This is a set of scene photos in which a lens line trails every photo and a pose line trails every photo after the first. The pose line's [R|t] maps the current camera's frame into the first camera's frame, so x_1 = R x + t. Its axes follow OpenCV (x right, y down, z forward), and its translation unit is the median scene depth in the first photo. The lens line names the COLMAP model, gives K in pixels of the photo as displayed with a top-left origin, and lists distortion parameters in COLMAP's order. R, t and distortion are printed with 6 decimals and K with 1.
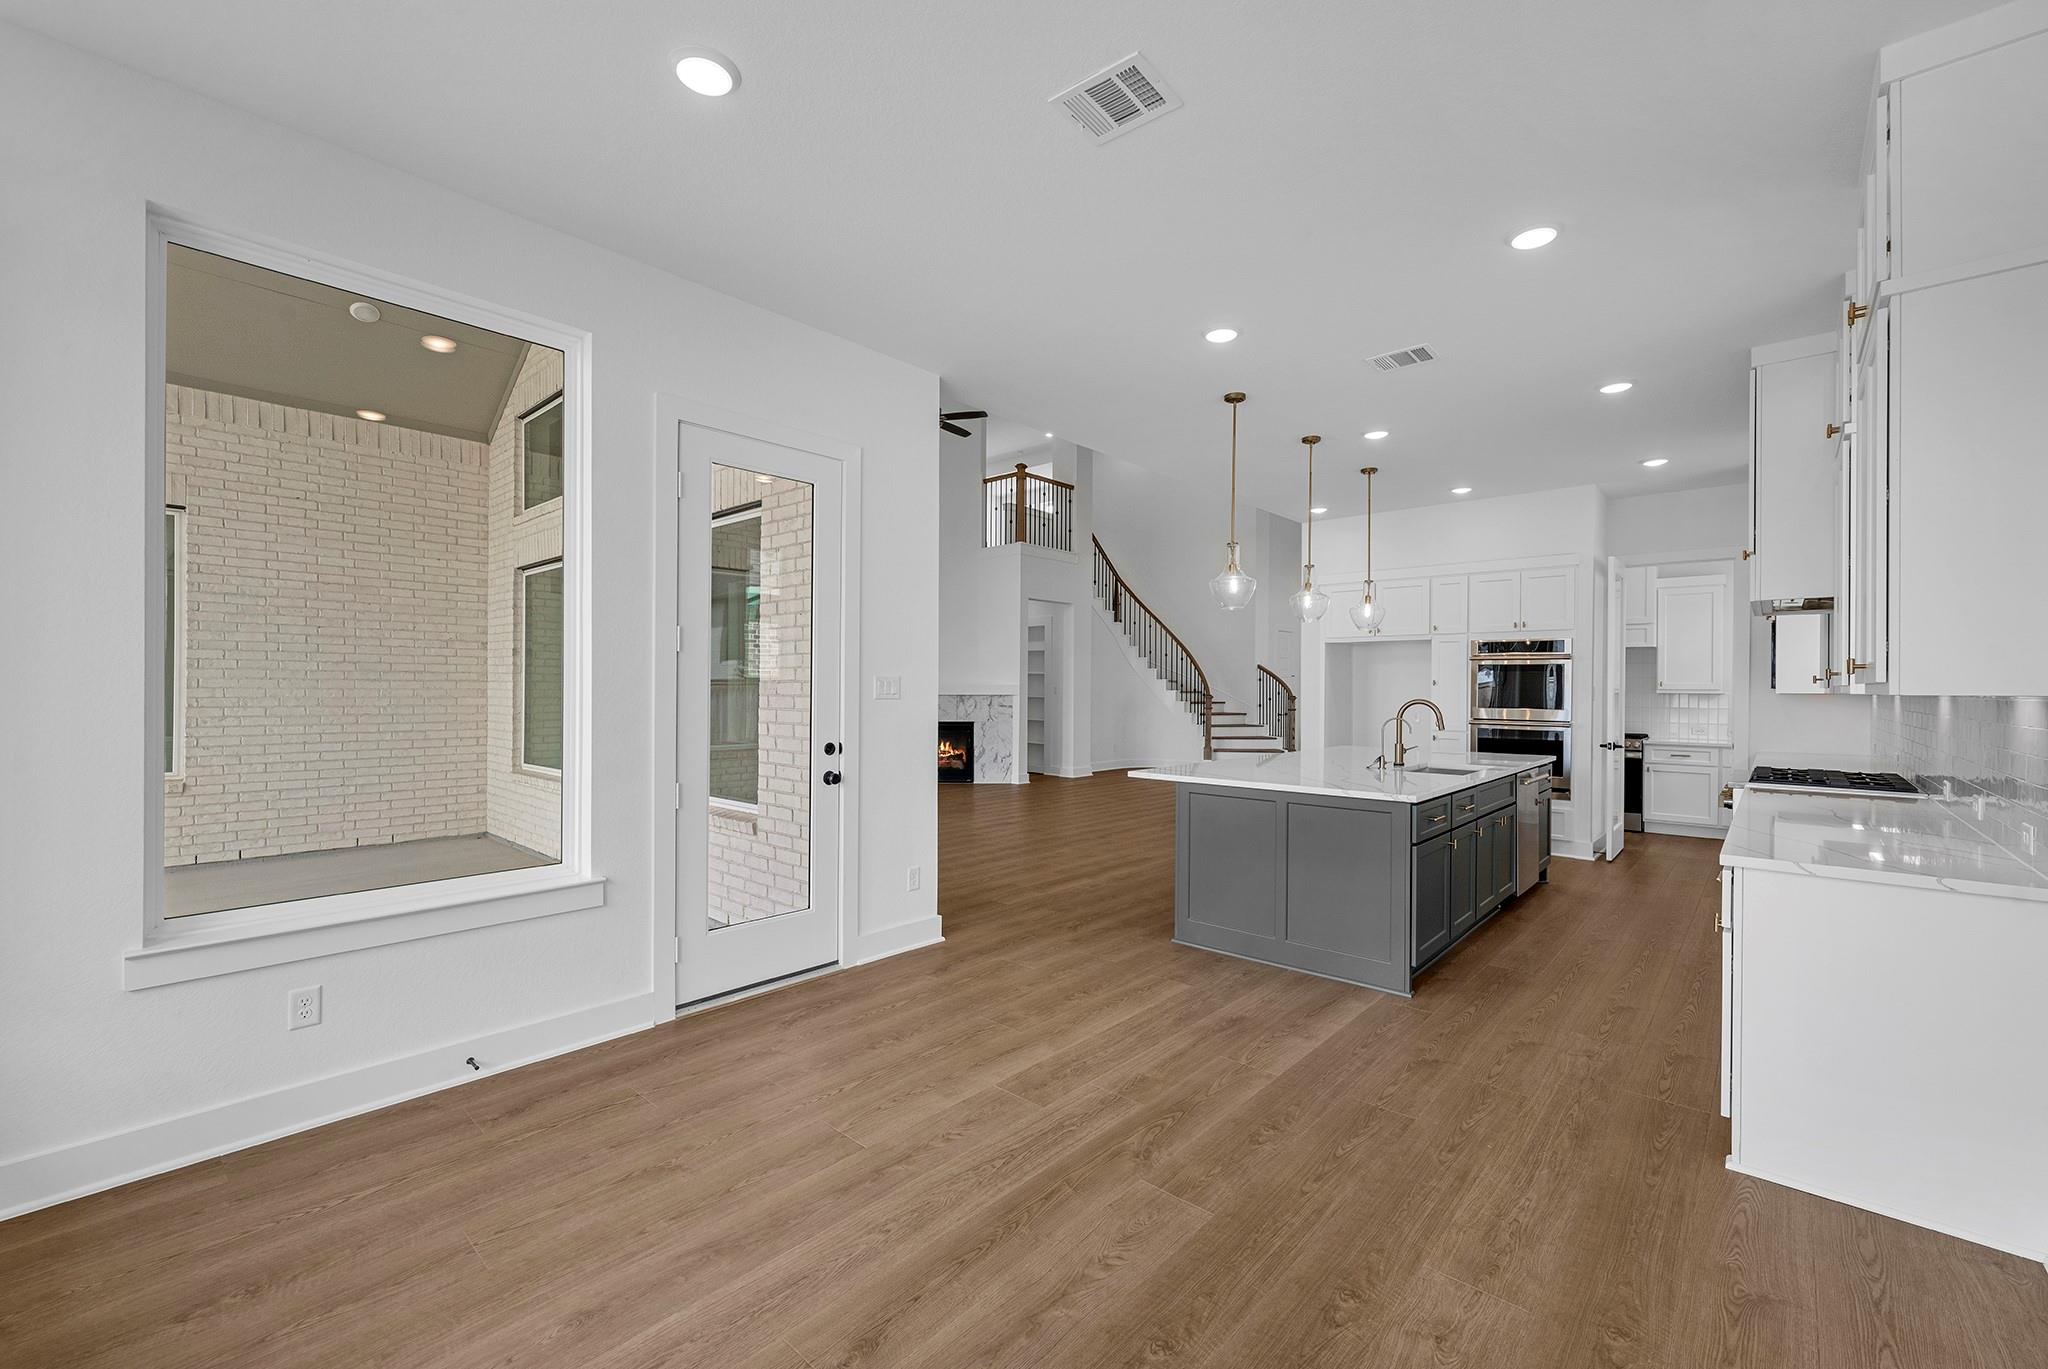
lens RADIAL K [[830.2, 0, 1028.5], [0, 830.2, 685.4], [0, 0, 1]] dist [-0.003687, 0.003249]
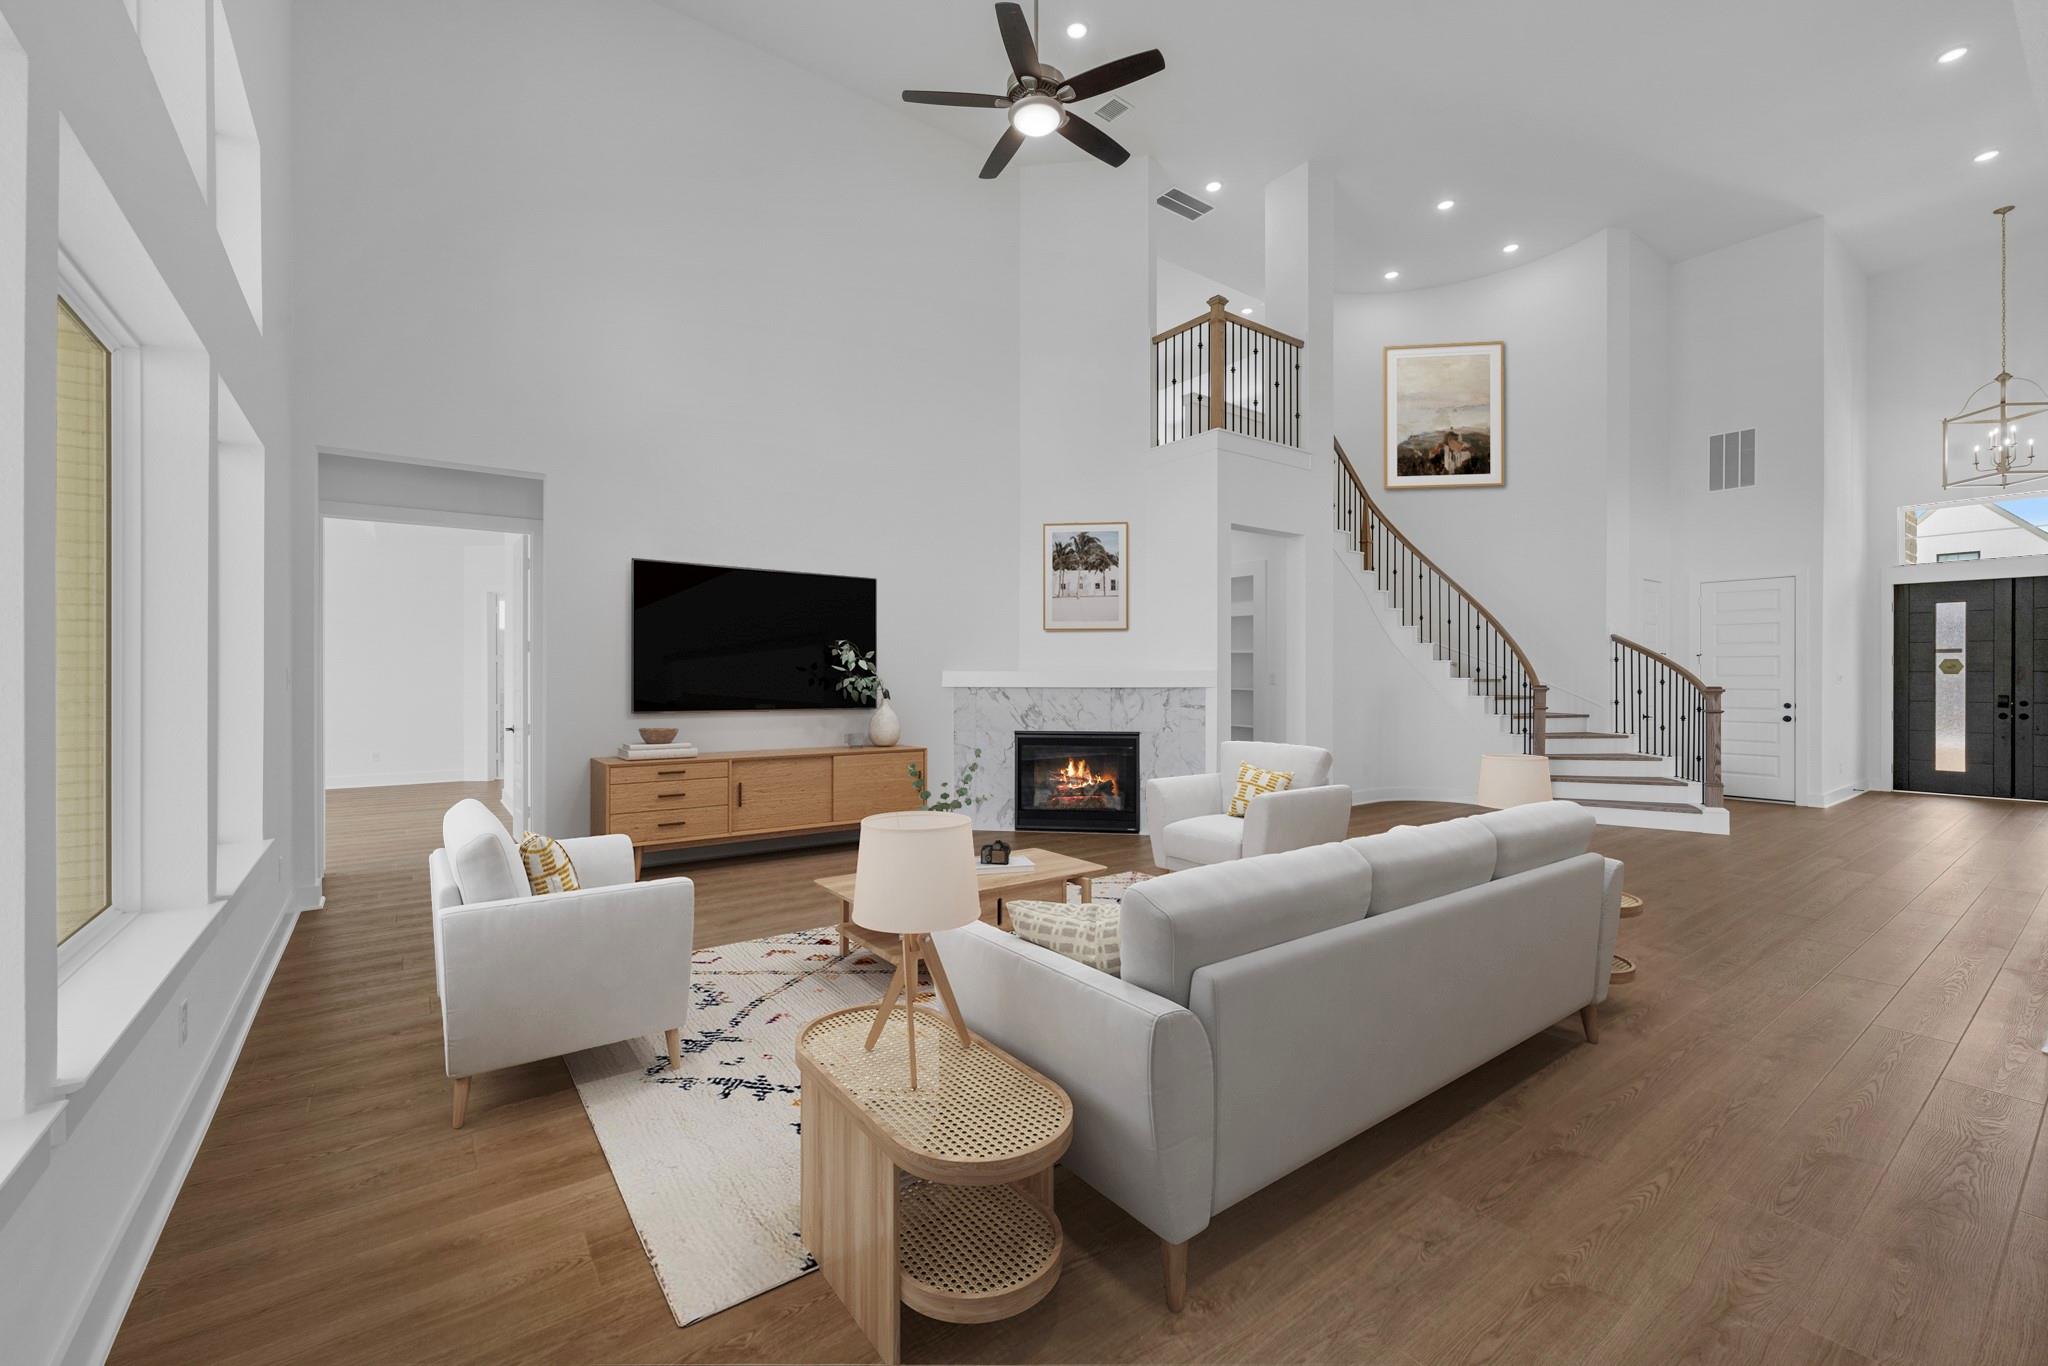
lens RADIAL K [[830.2, 0, 1028.5], [0, 830.2, 683.9], [0, 0, 1]] dist [-0.003687, 0.003249]
pose [[0.979494, -0.004619, -0.201421, -0.021397], [0.007017, 0.999913, 0.011191, 0.001373], [0.201351, -0.012375, 0.979441, 0.365635]]
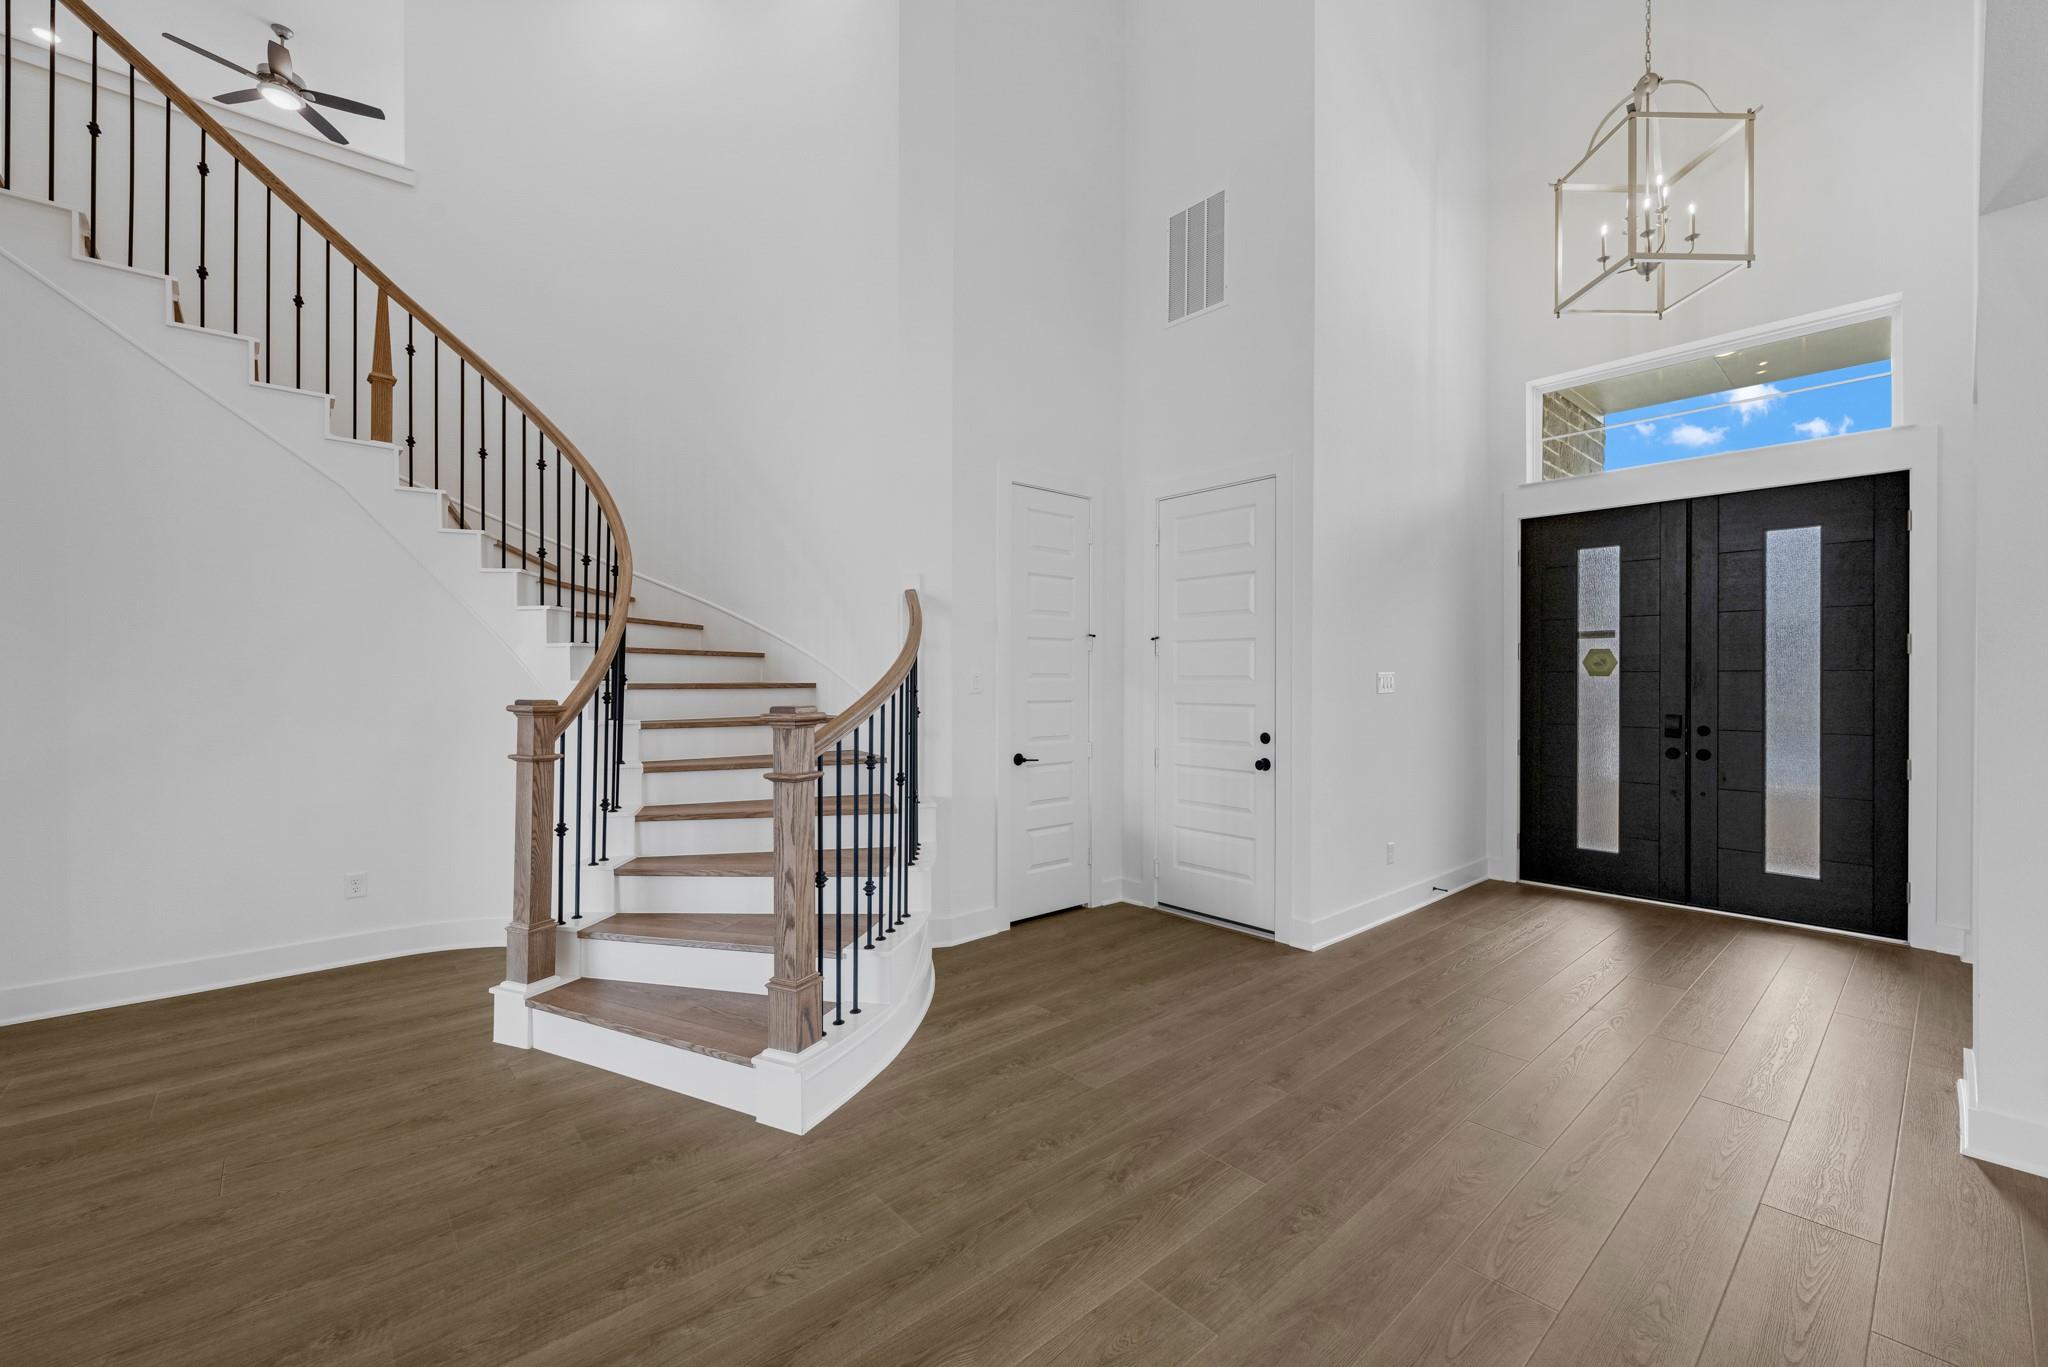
lens RADIAL K [[830.2, 0, 1028.5], [0, 830.2, 684.4], [0, 0, 1]] dist [-0.003687, 0.003249]
pose [[0.994653, -0.002281, -0.103251, 0.401801], [0.003187, 0.999958, 0.008616, 0.006414], [0.103227, -0.008899, 0.994618, 0.823746]]
